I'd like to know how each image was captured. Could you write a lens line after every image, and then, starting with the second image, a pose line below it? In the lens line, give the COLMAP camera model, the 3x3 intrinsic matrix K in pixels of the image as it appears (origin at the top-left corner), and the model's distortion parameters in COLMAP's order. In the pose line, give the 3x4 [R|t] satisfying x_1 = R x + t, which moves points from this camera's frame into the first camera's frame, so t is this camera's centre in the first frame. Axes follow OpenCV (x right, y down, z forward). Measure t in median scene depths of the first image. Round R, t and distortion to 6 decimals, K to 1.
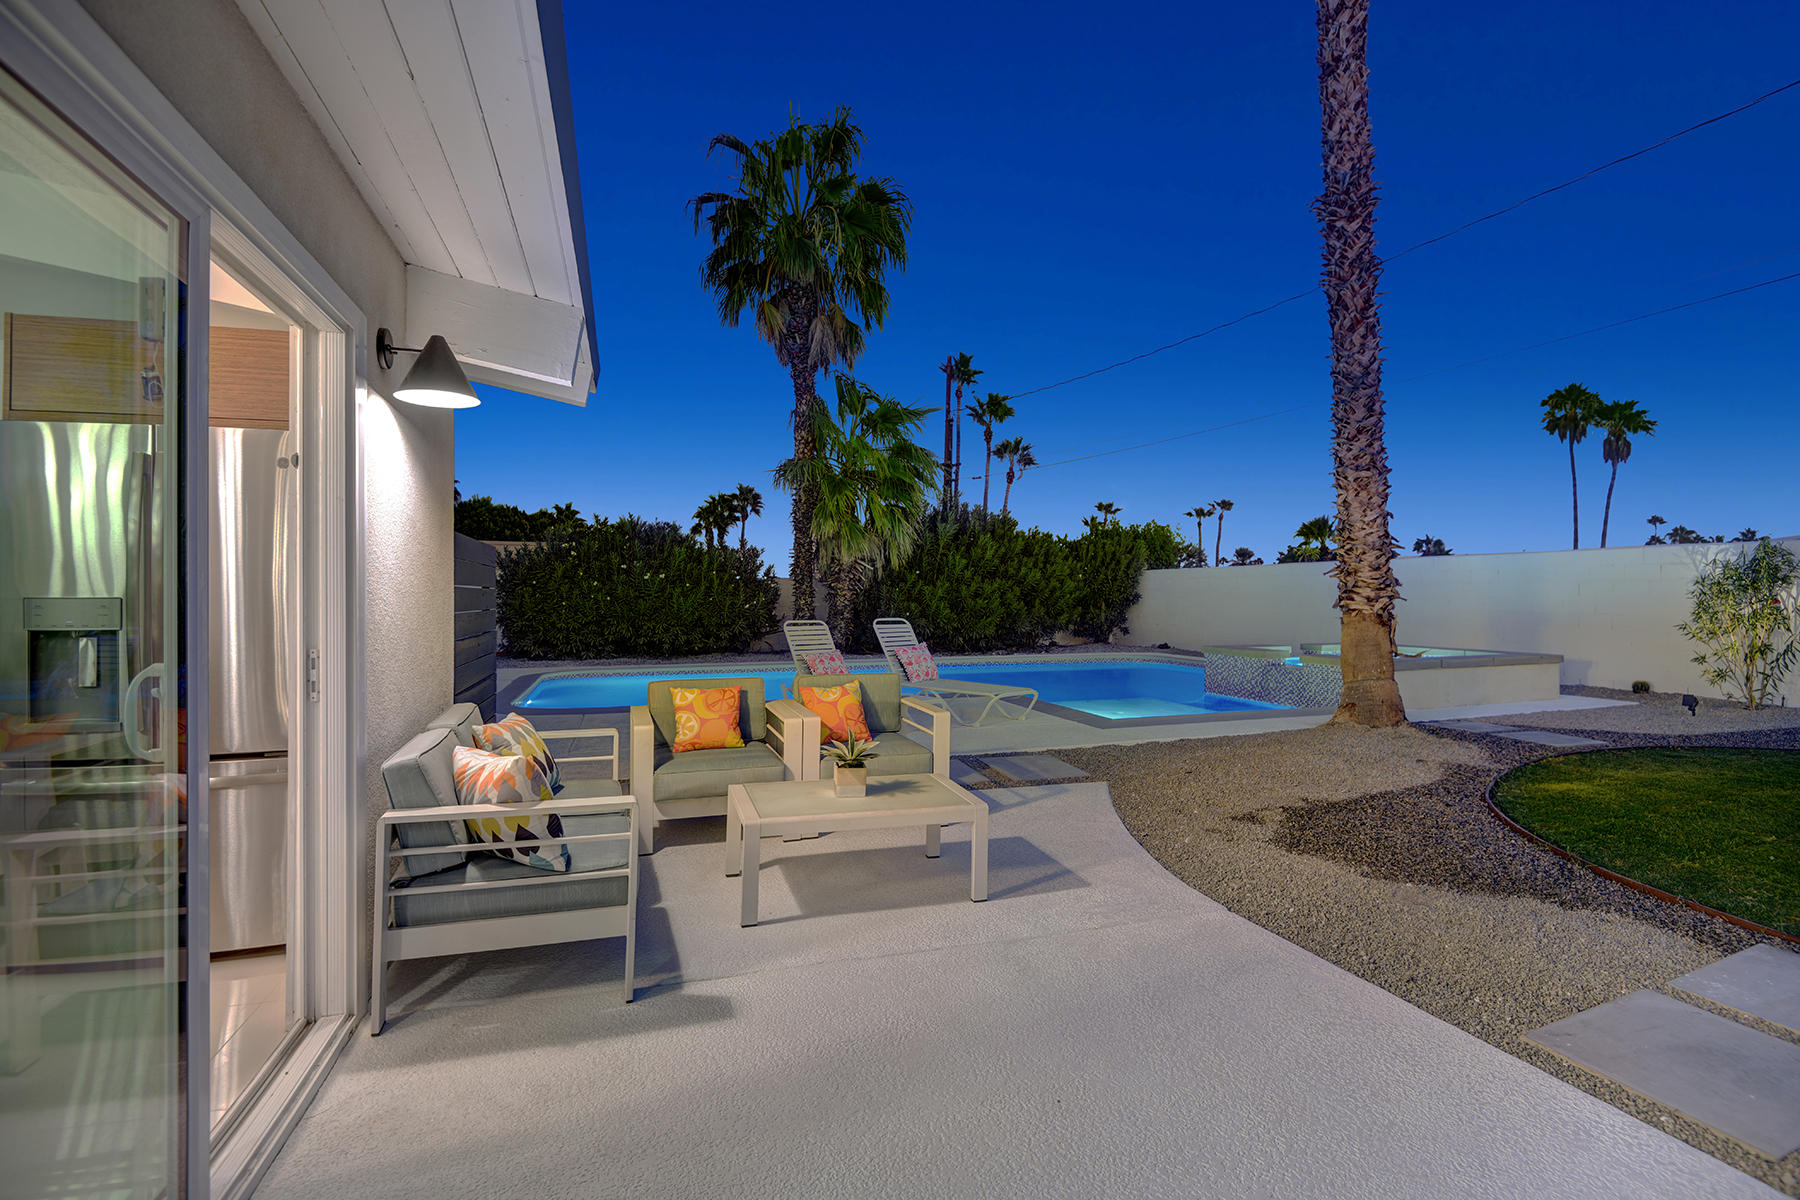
lens RADIAL K [[832.7, 0, 901.0], [0, 832.7, 598.3], [0, 0, 1]] dist [-0.016734, -0.000311]
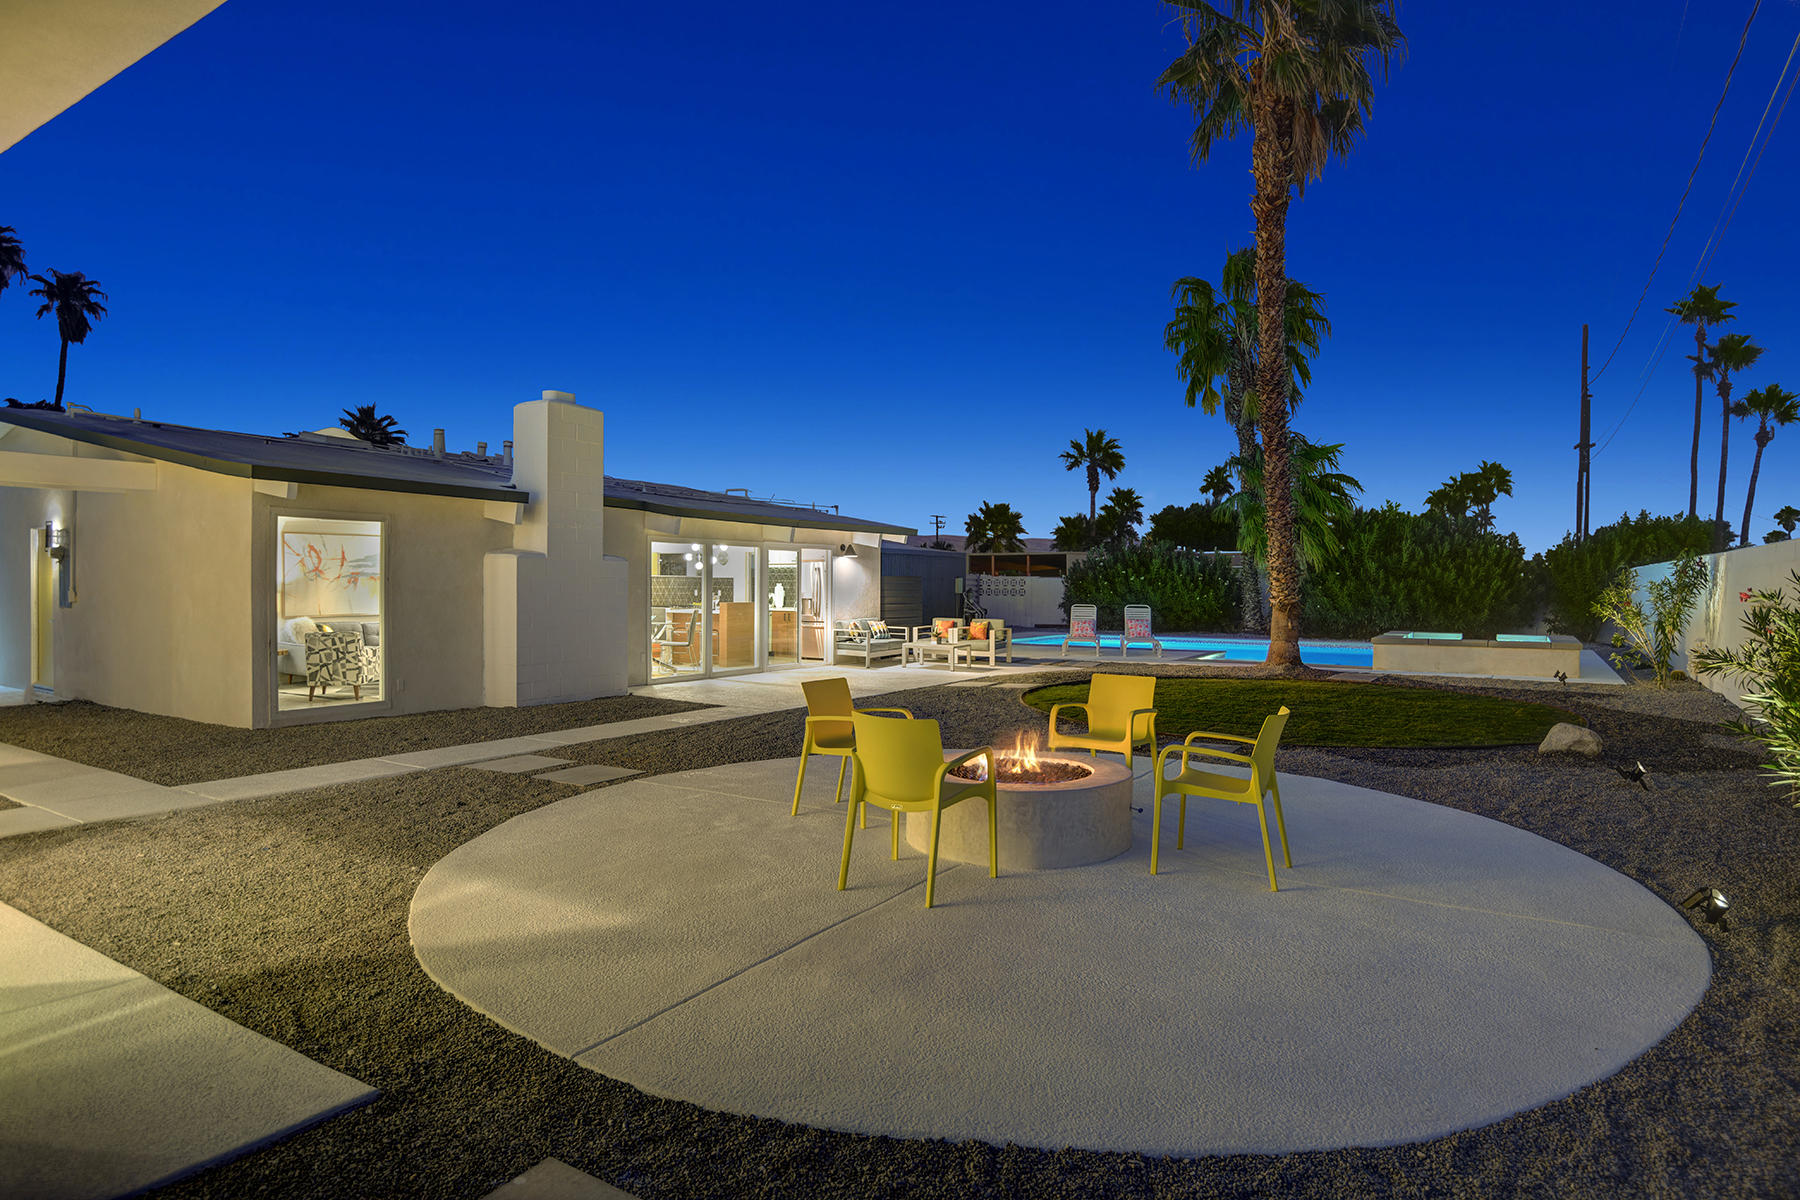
lens RADIAL K [[1001.5, 0, 897.6], [0, 1001.5, 601.9], [0, 0, 1]] dist [-0.003408, -0.000837]
pose [[0.629636, 0.016991, -0.776705, 0.350165], [-0.006710, 0.999842, 0.016433, -0.003207], [0.776862, -0.005136, 0.629650, -0.211959]]
